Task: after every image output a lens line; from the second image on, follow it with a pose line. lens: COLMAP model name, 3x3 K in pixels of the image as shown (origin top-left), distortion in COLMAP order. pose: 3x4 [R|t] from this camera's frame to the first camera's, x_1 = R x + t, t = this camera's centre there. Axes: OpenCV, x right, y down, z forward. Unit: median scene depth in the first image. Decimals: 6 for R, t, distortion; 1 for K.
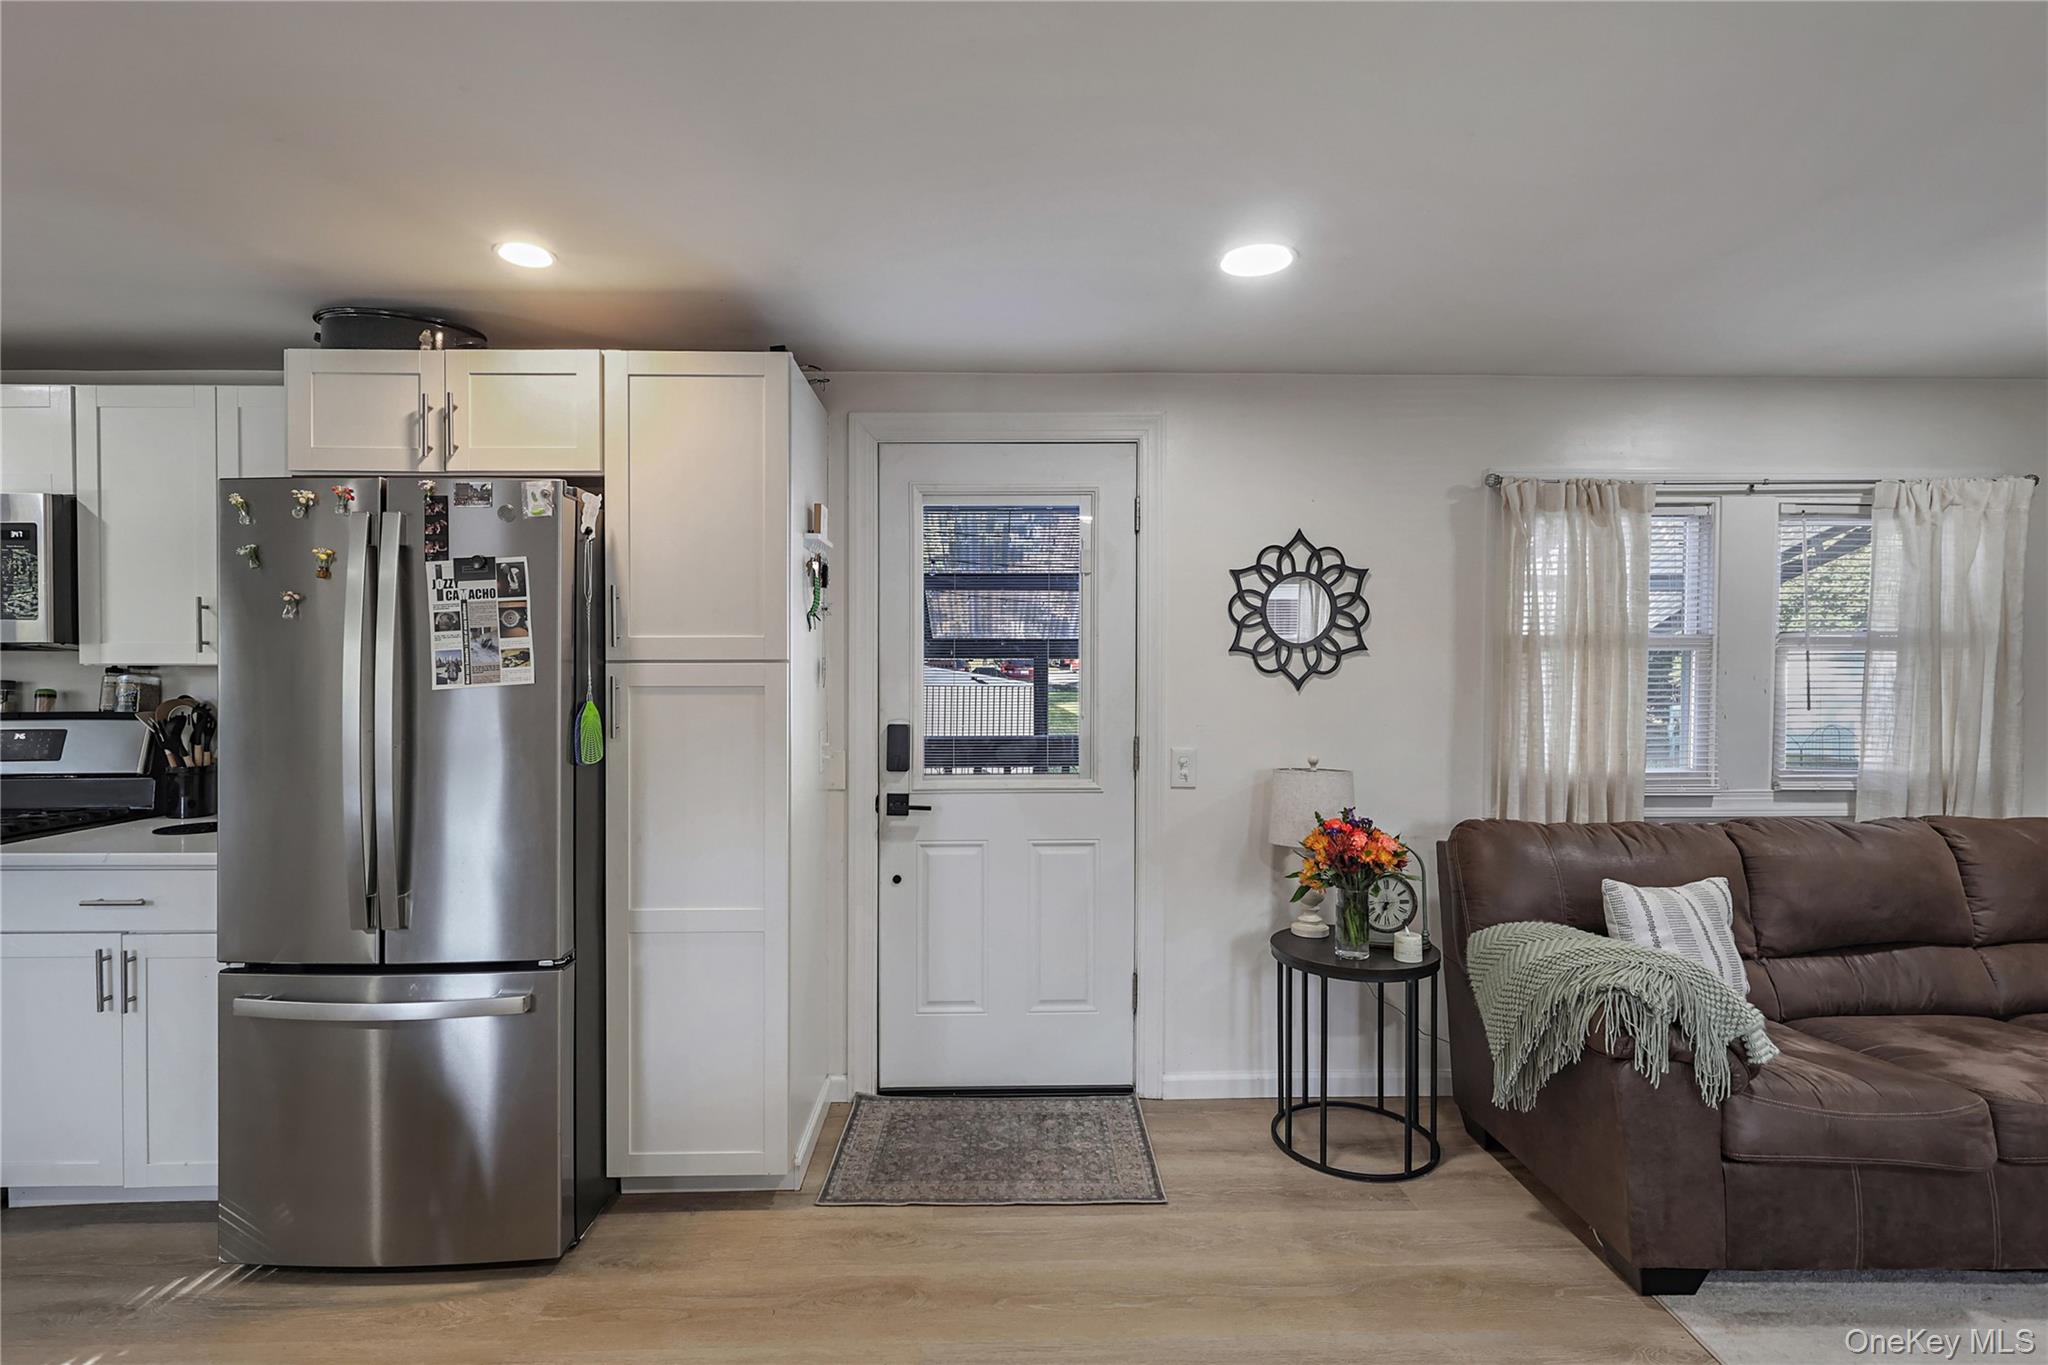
lens RADIAL K [[950.5, 0, 1002.9], [0, 950.5, 683.1], [0, 0, 1]] dist [-0.002949, 0.000982]
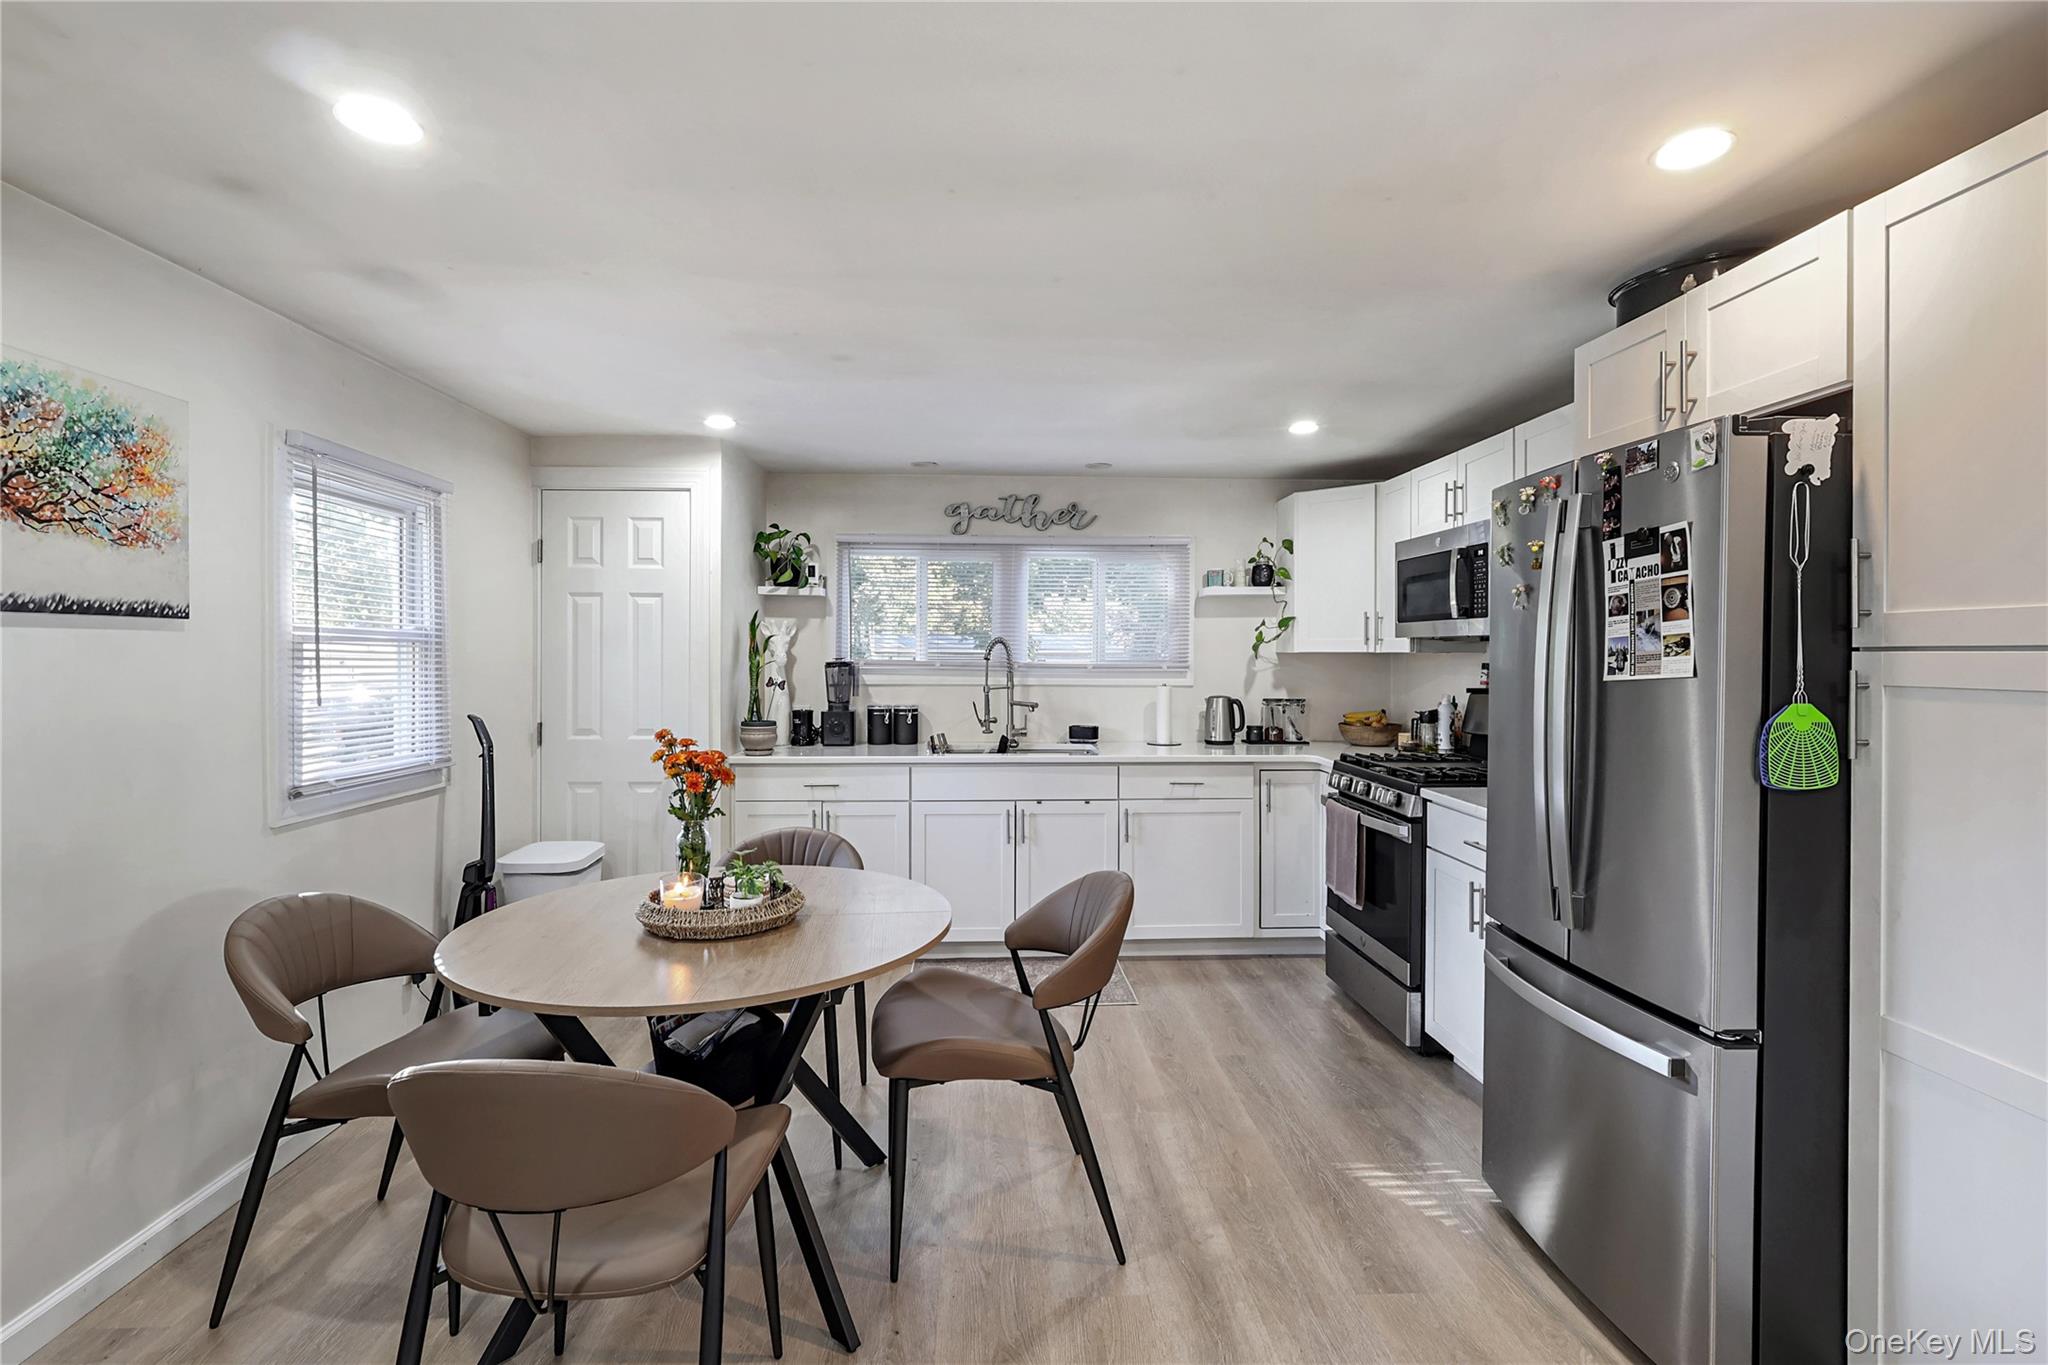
lens RADIAL K [[950.5, 0, 1027.9], [0, 950.5, 658.4], [0, 0, 1]] dist [-0.002949, 0.000982]
pose [[0.039793, 0.007880, -0.999177, 0.232740], [-0.017256, 0.999825, 0.007198, -0.009095], [0.999059, 0.016956, 0.039922, 0.324141]]
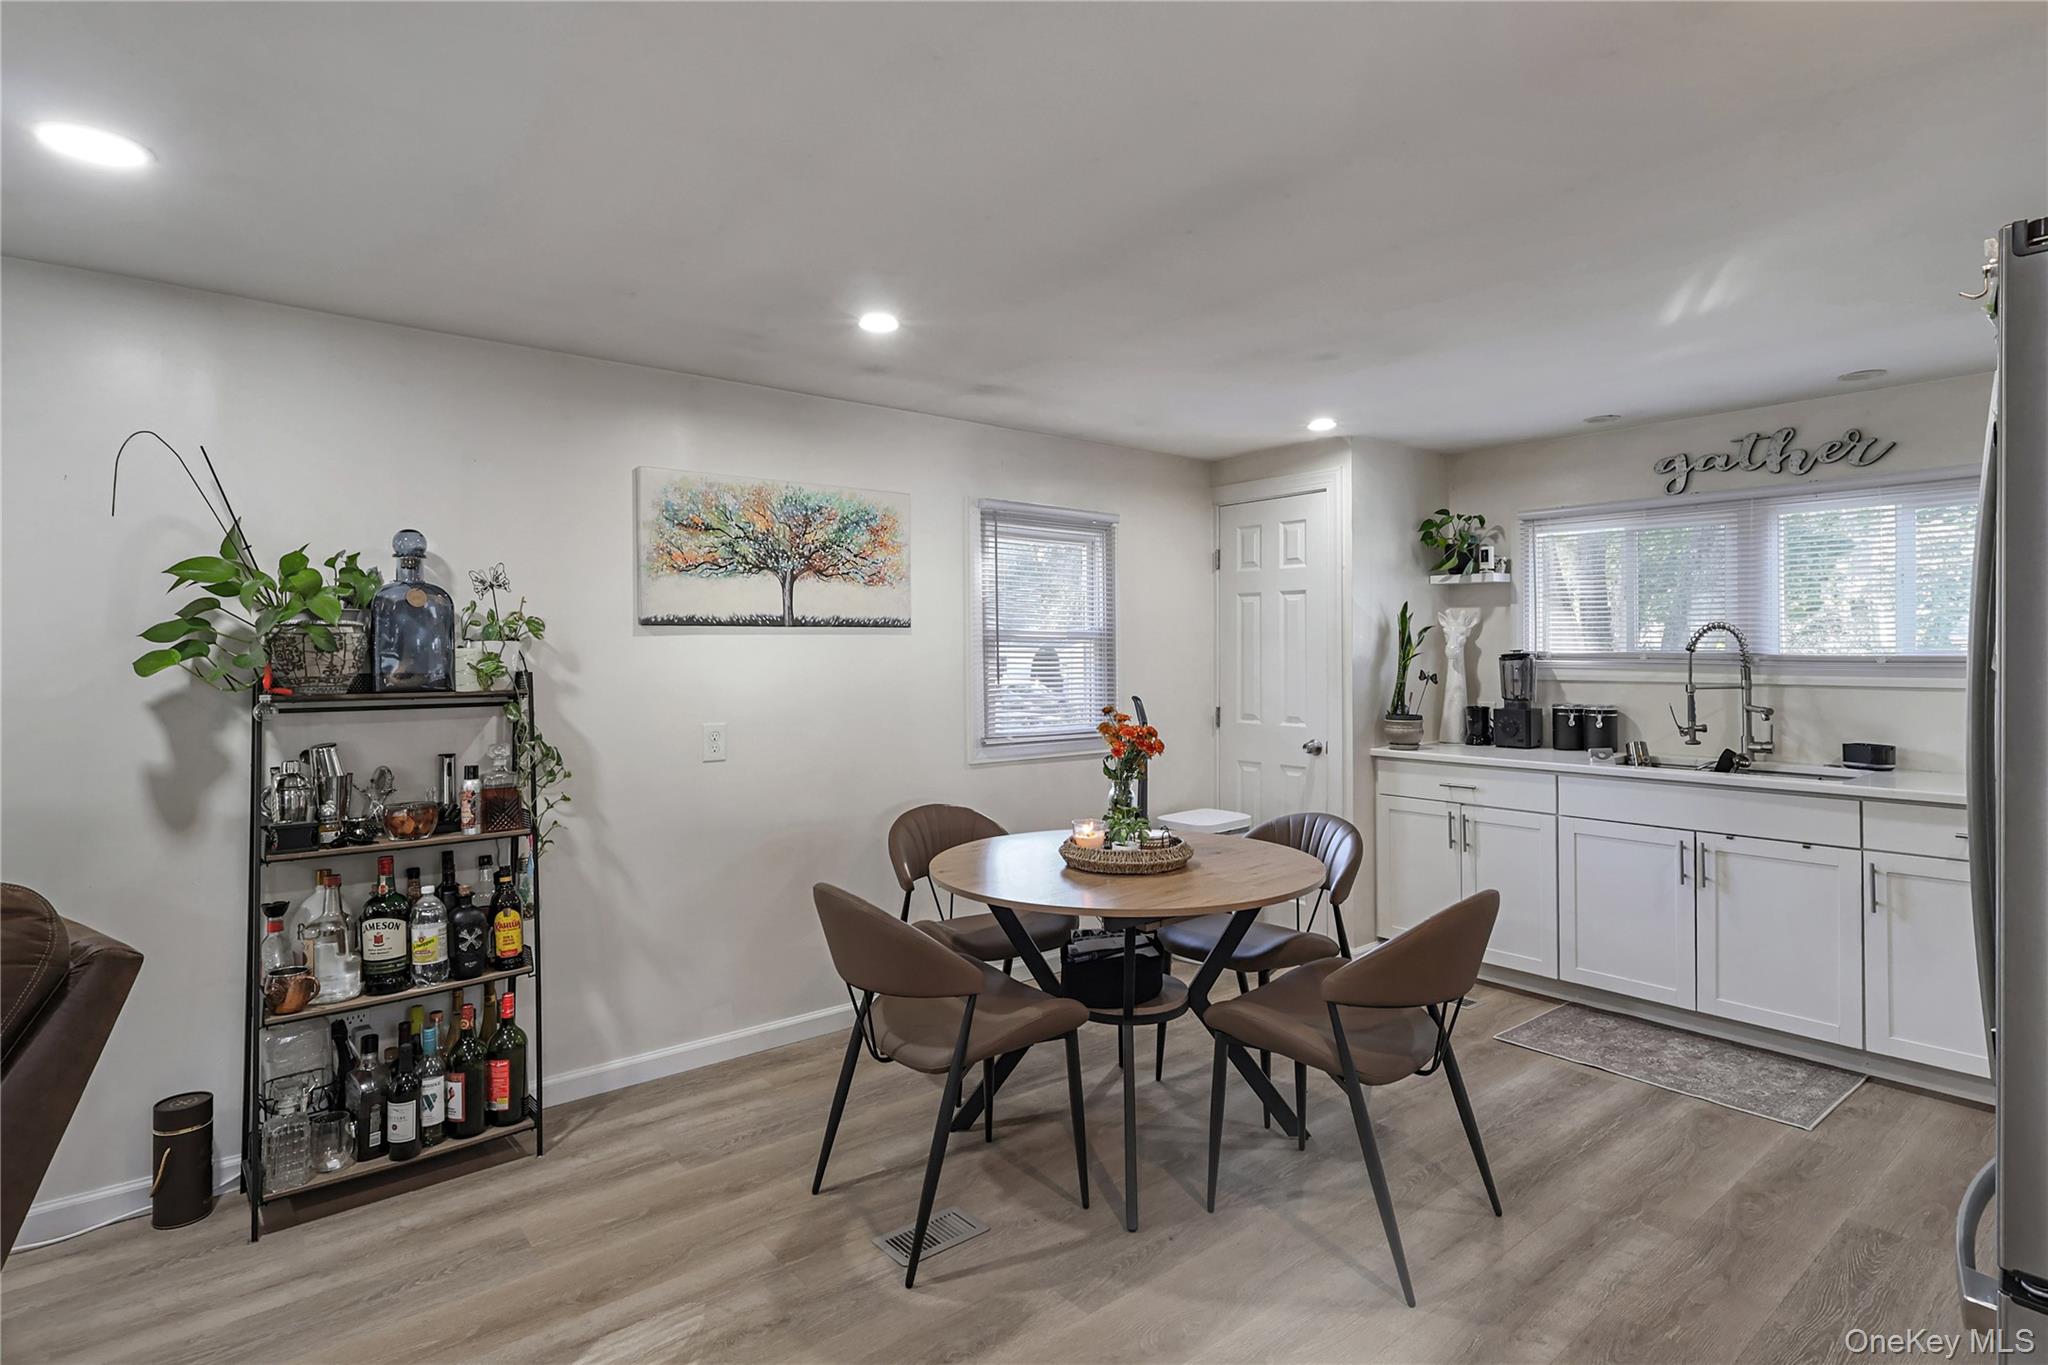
lens RADIAL K [[1032.1, 0, 1026.5], [0, 1032.1, 640.4], [0, 0, 1]] dist [0.004828, -0.000417]
pose [[-0.769200, 0.001070, -0.639007, 0.180602], [-0.001719, 0.999992, 0.003744, -0.012422], [0.639006, 0.003978, -0.769191, 0.876363]]
